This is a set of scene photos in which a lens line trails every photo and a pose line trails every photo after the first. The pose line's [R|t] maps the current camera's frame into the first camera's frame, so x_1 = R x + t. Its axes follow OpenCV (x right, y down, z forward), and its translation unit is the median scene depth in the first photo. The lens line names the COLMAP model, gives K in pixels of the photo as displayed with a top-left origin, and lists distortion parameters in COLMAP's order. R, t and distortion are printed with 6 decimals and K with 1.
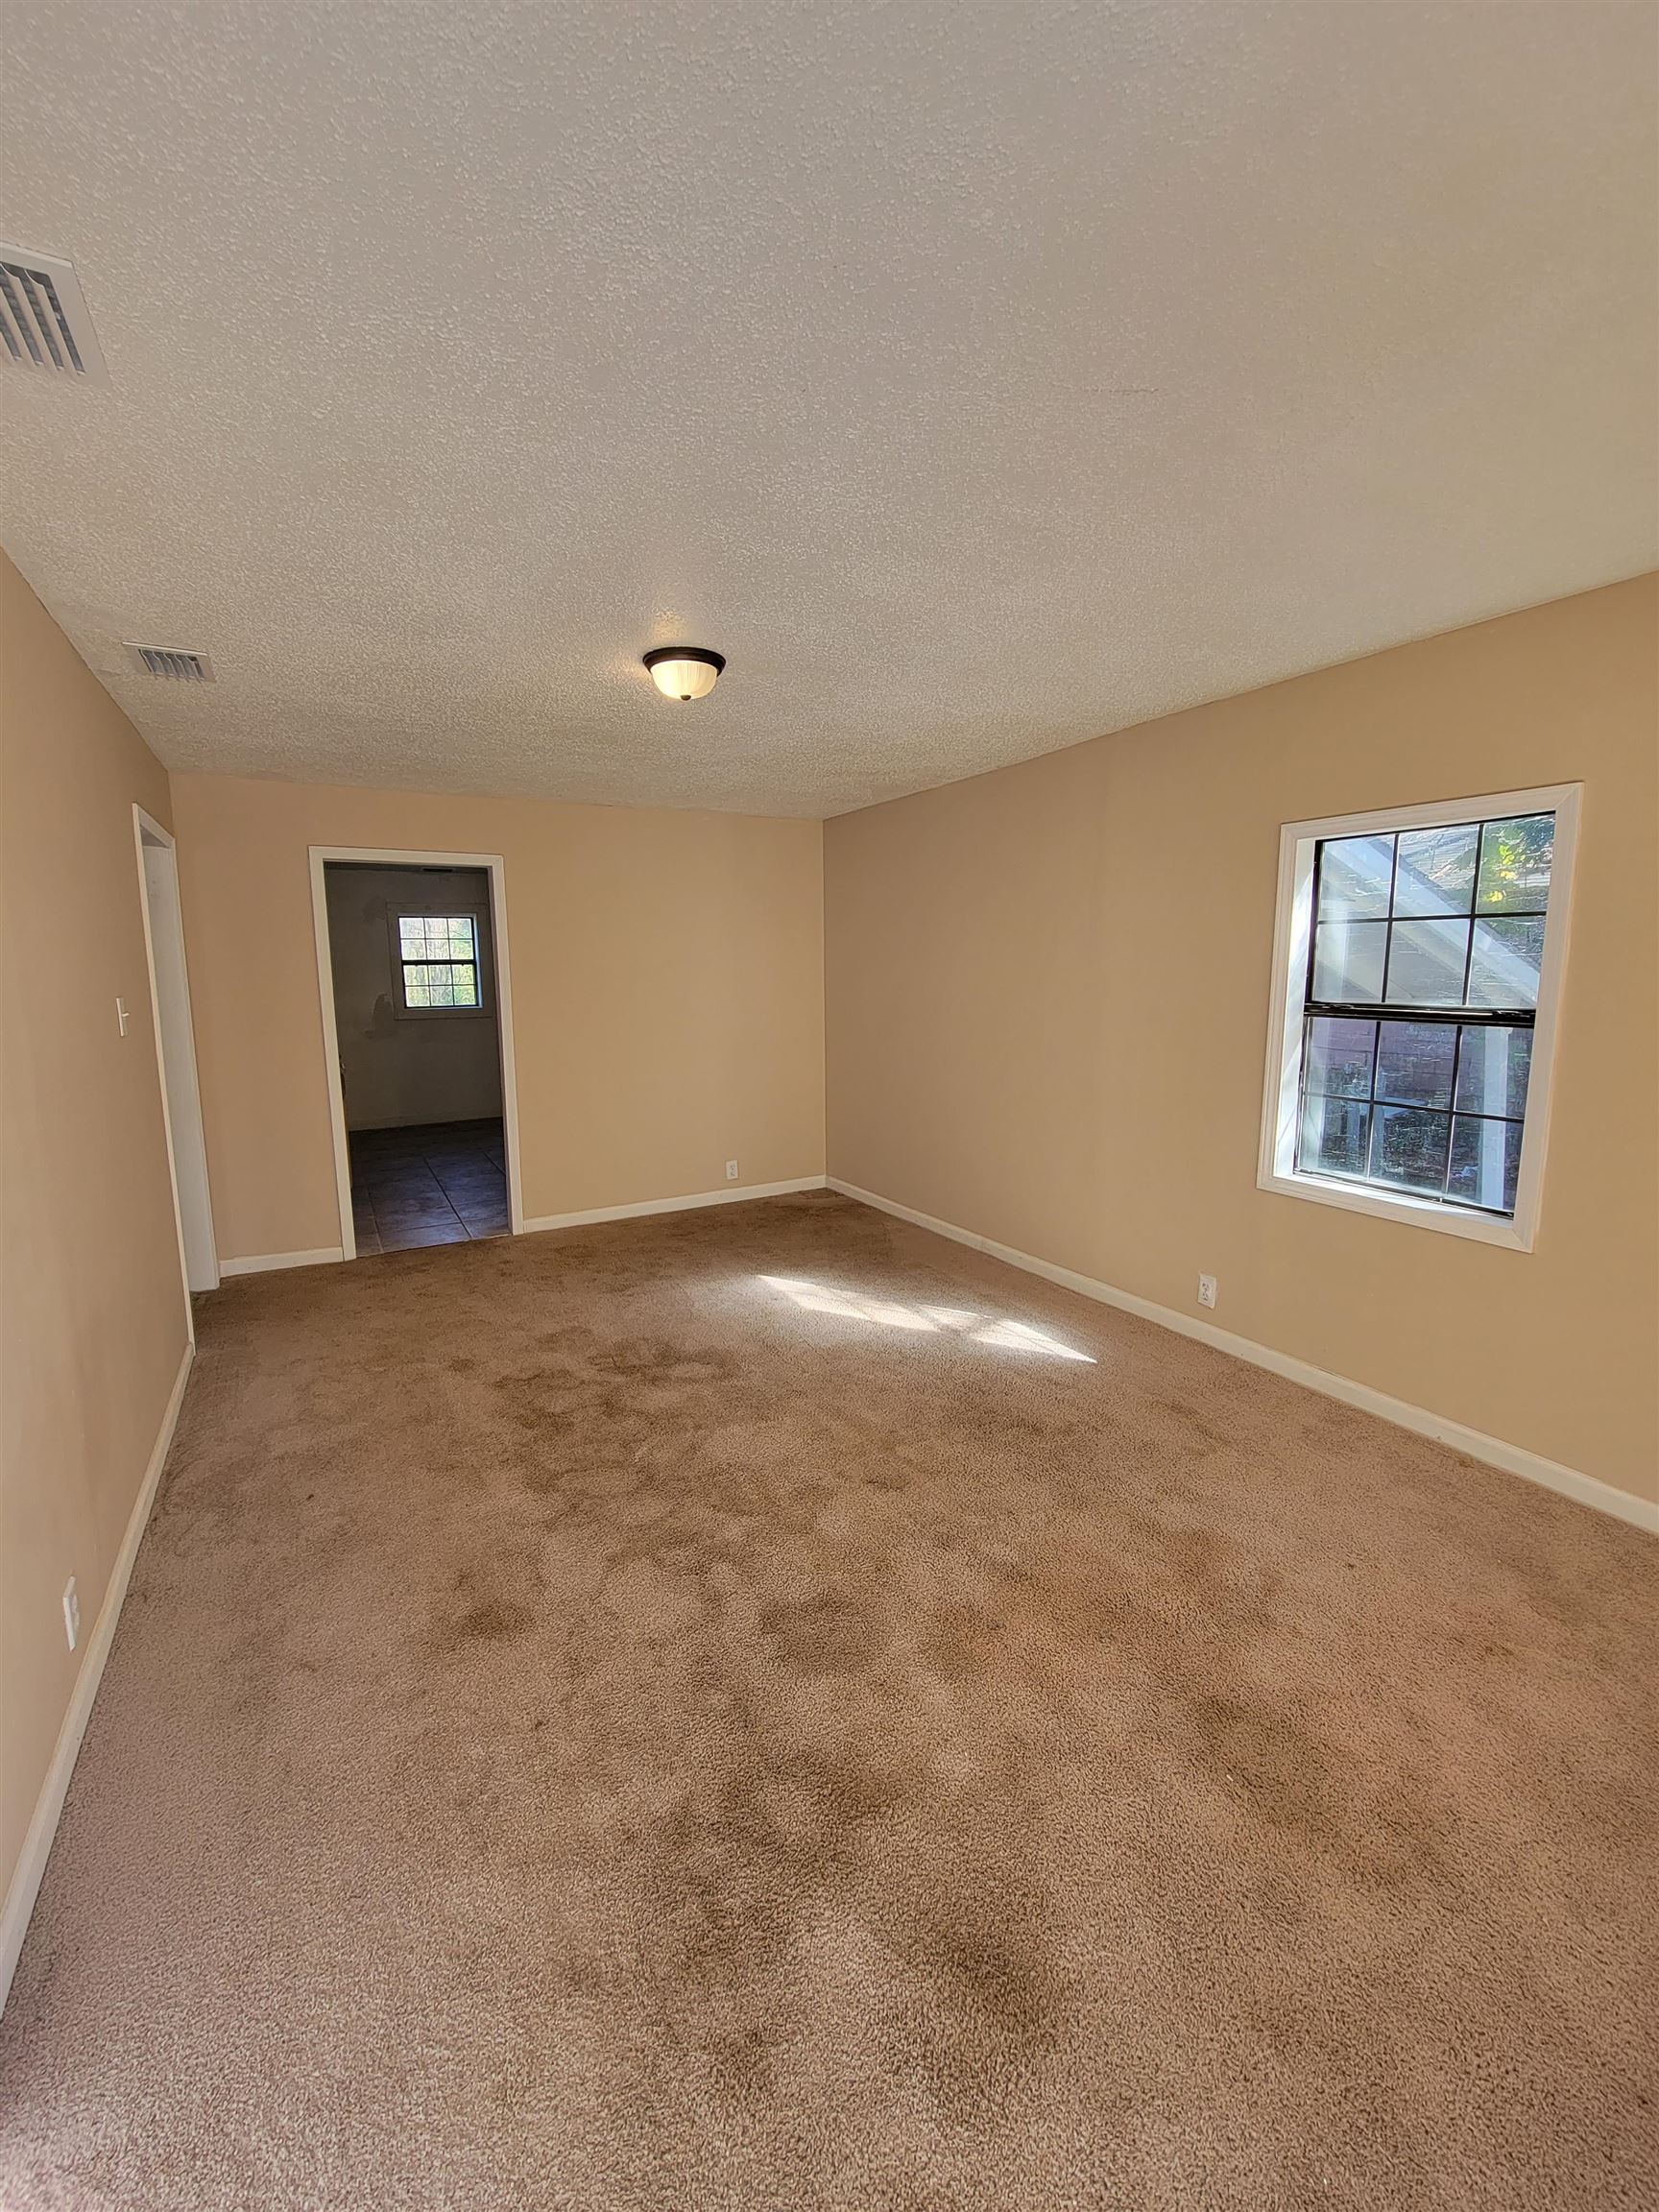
lens RADIAL K [[911.6, 0, 829.0], [0, 911.6, 1099.8], [0, 0, 1]] dist [-0.004523, -0.000883]
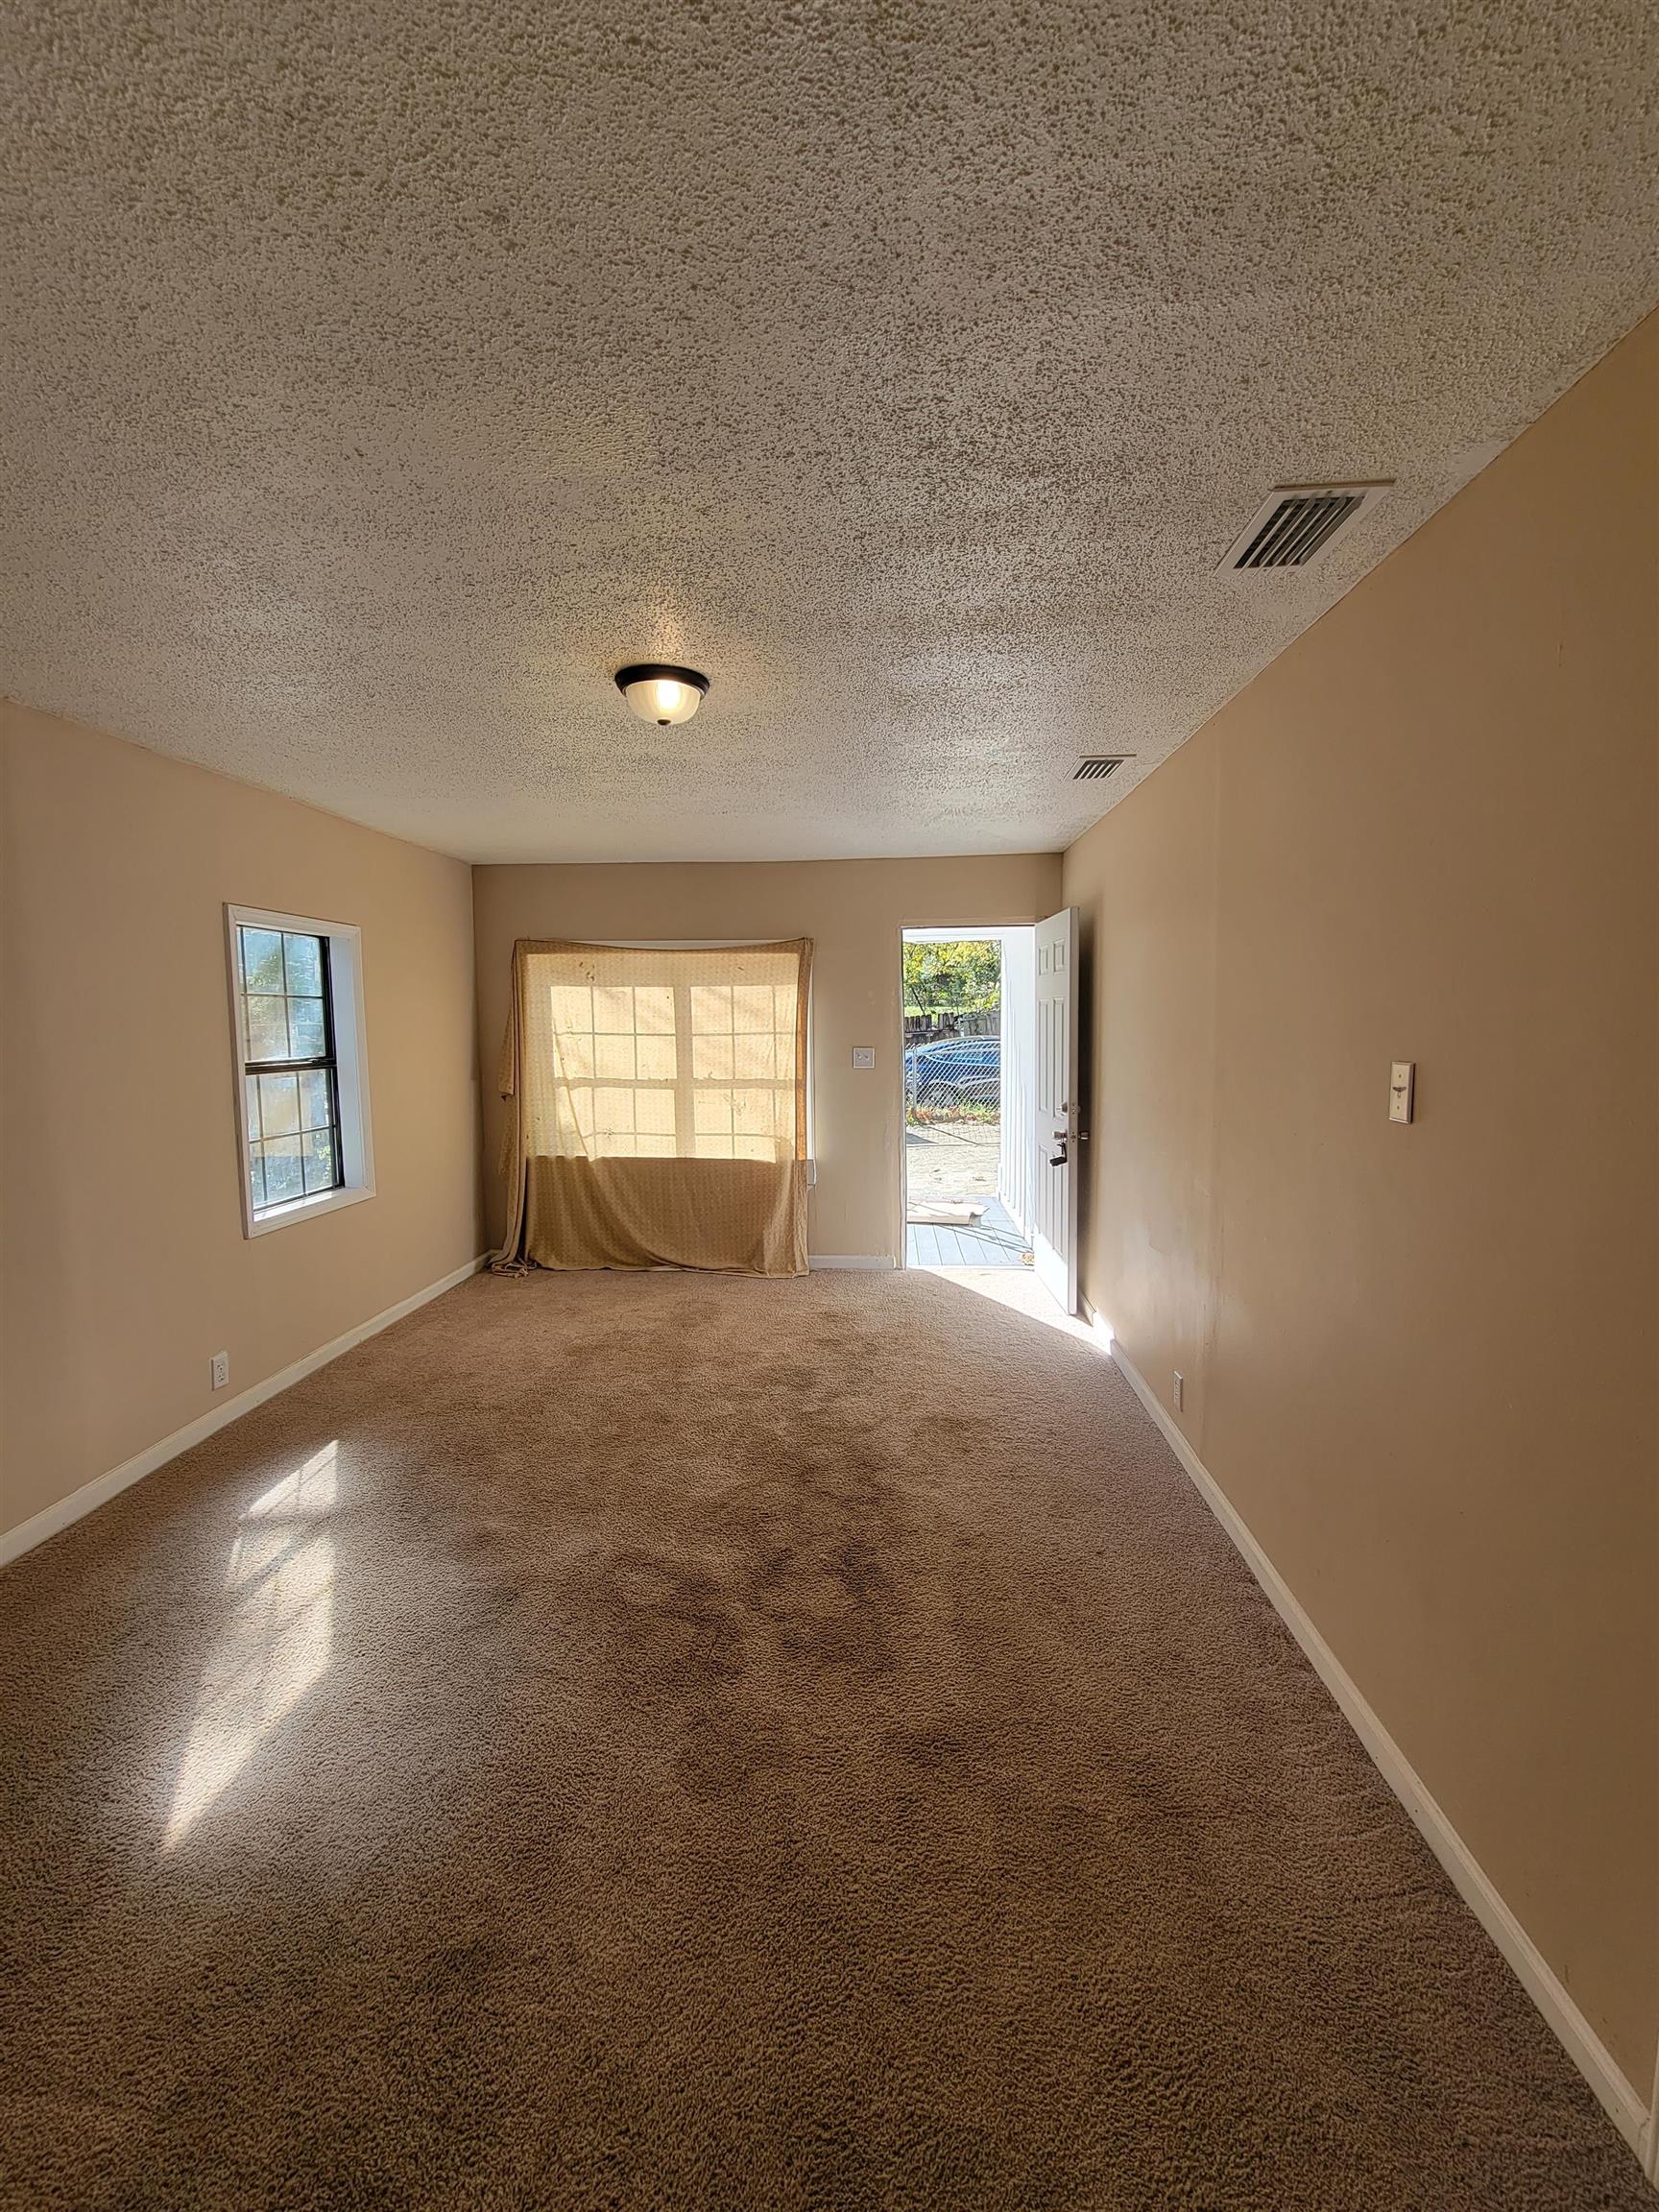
lens RADIAL K [[911.6, 0, 810.6], [0, 911.6, 1098.5], [0, 0, 1]] dist [-0.004523, -0.000883]
pose [[-0.826513, -0.033086, 0.561944, -0.705876], [0.100262, 0.973657, 0.204793, -0.227711], [-0.553917, 0.225606, -0.801423, 1.540742]]
